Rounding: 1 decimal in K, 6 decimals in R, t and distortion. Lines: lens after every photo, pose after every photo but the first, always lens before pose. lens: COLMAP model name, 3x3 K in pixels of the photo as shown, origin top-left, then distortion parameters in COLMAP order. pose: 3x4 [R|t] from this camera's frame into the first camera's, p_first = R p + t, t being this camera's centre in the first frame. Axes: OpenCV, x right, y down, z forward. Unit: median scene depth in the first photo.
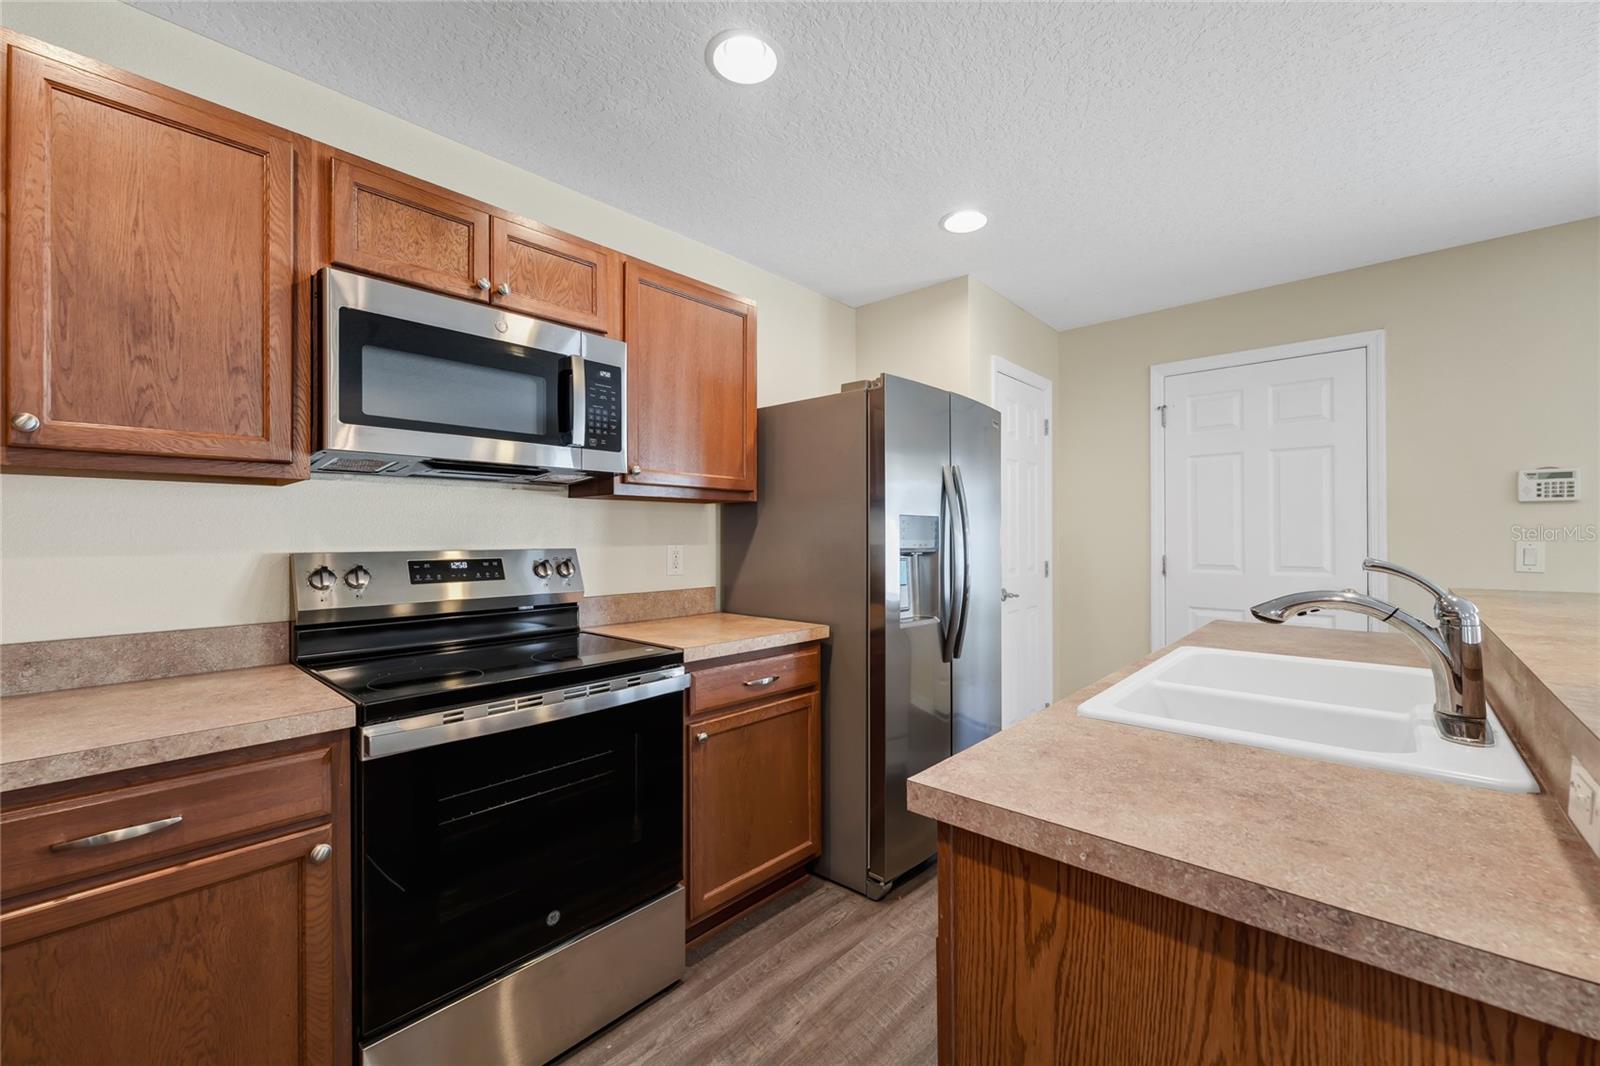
lens RADIAL K [[624.3, 0, 749.9], [0, 624.3, 534.8], [0, 0, 1]] dist [-0.002927, -0.000567]
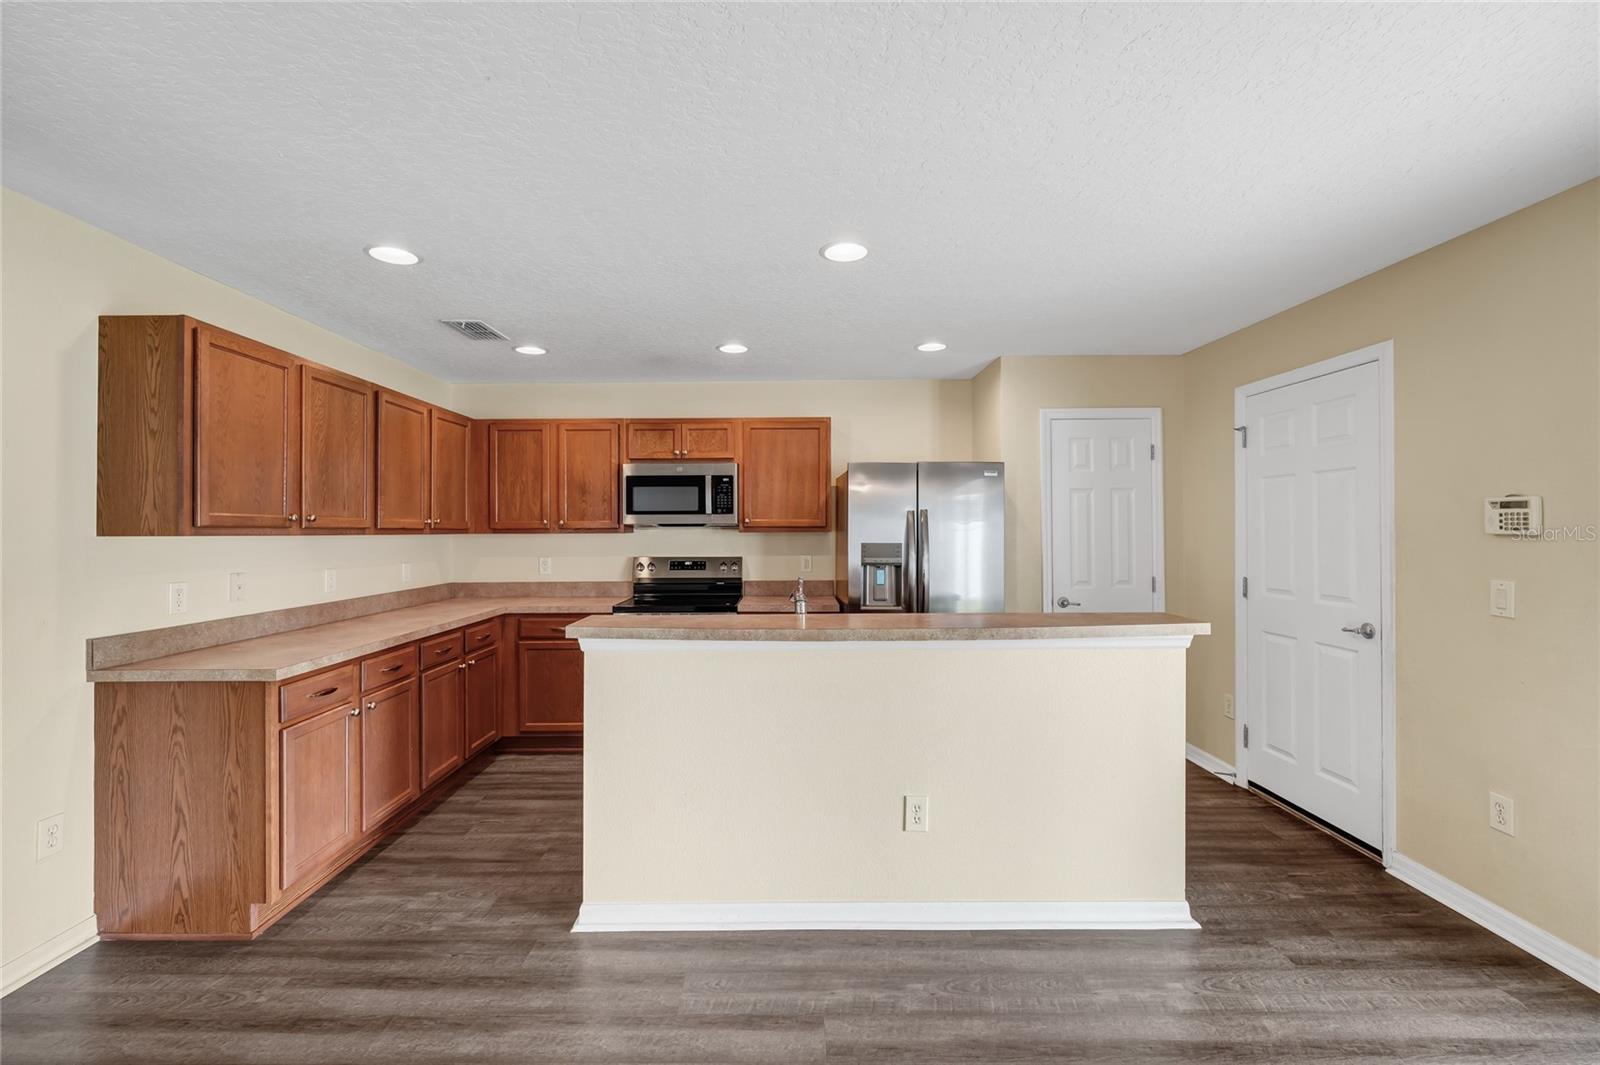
lens RADIAL K [[681.8, 0, 799.5], [0, 681.8, 526.5], [0, 0, 1]] dist [0.001421, 0.000347]
pose [[0.681352, -0.001199, -0.731955, 1.780673], [0.005456, 0.999979, 0.003441, -0.100842], [0.731936, -0.006338, 0.681344, -0.479776]]
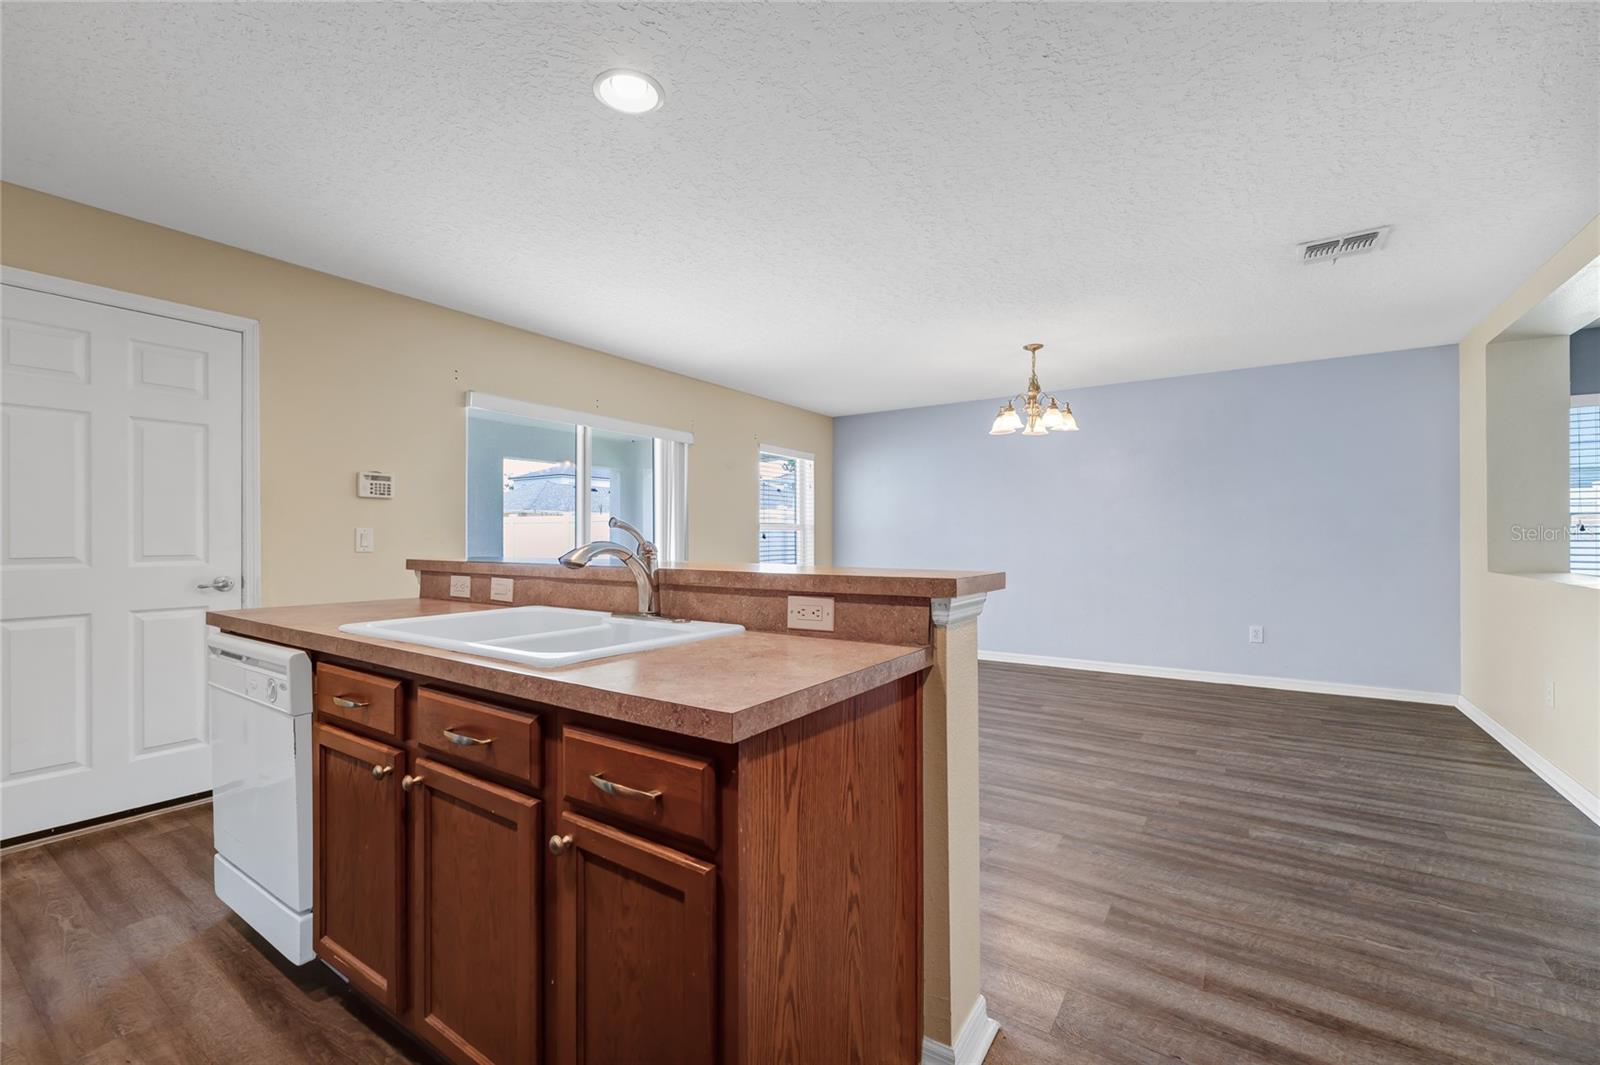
lens RADIAL K [[660.8, 0, 818.5], [0, 660.8, 537.2], [0, 0, 1]] dist [-0.000061, 0.000232]
pose [[-0.186535, 0.004830, 0.982436, -0.356869], [-0.000675, 0.999987, -0.005045, 0.050024], [-0.982448, -0.001604, -0.186529, 0.465757]]
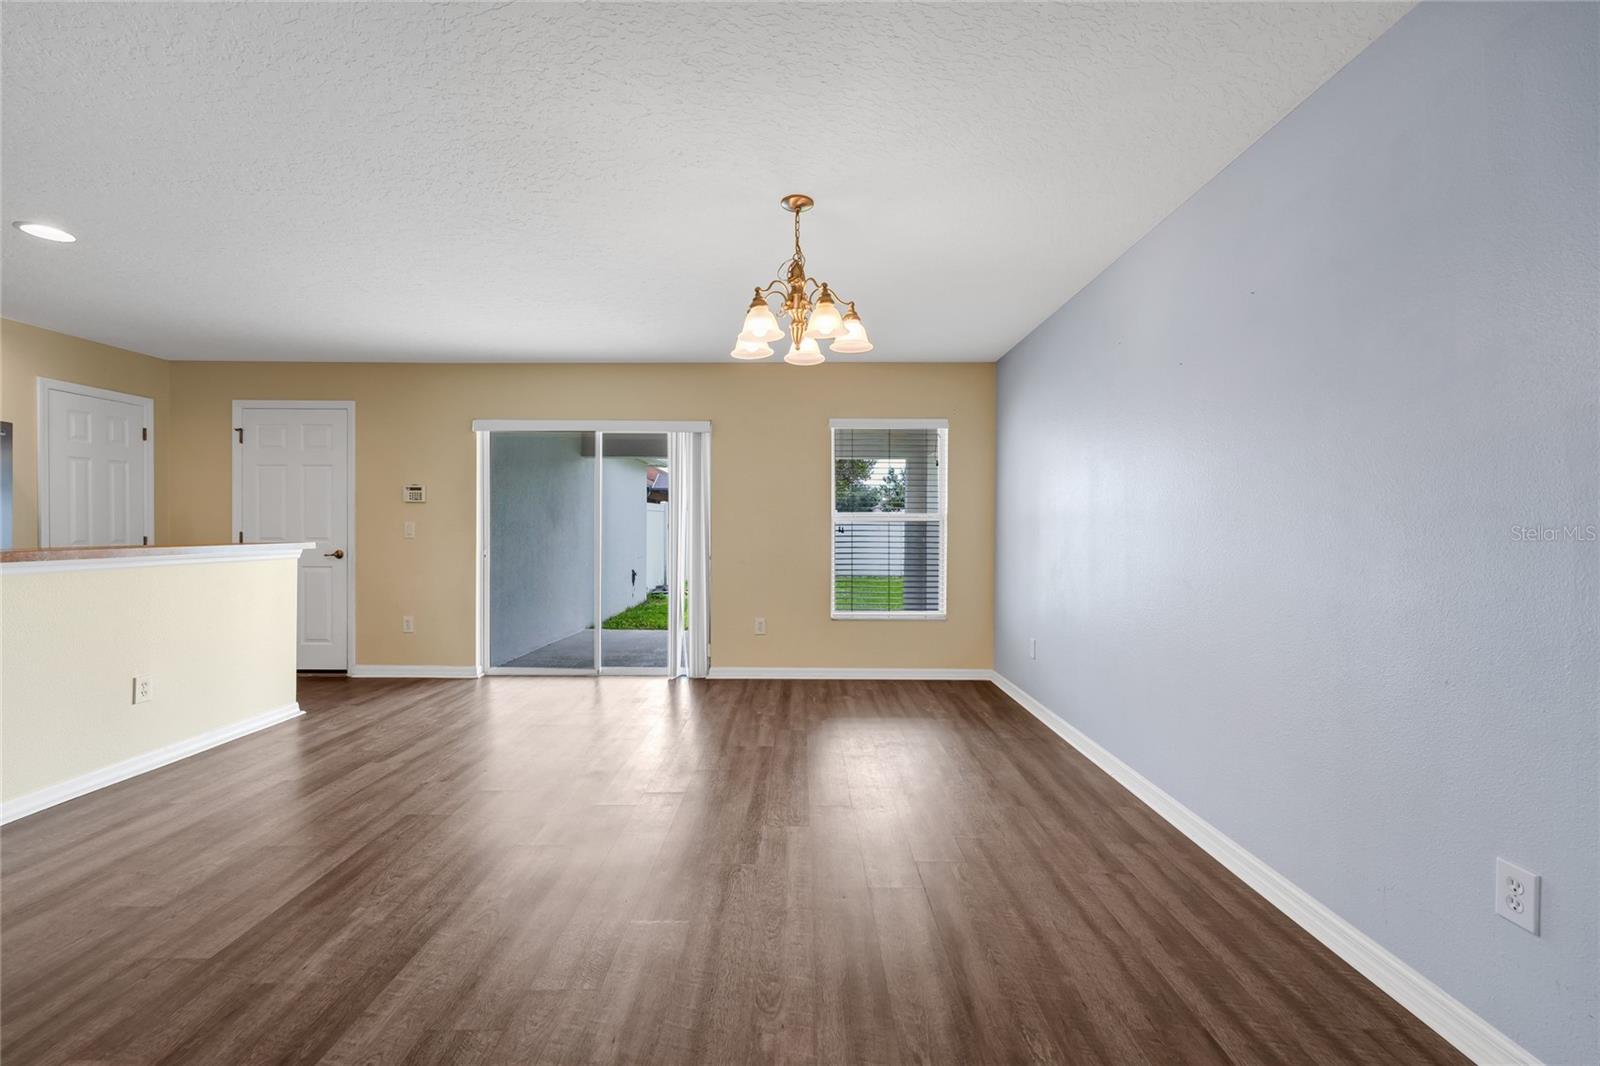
lens RADIAL K [[679.5, 0, 824.3], [0, 679.5, 537.9], [0, 0, 1]] dist [-0.000313, -0.000501]
pose [[0.719516, -0.000272, 0.694476, 0.988472], [-0.009837, 0.999896, 0.010584, 0.033096], [-0.694407, -0.014447, 0.719438, -1.987250]]
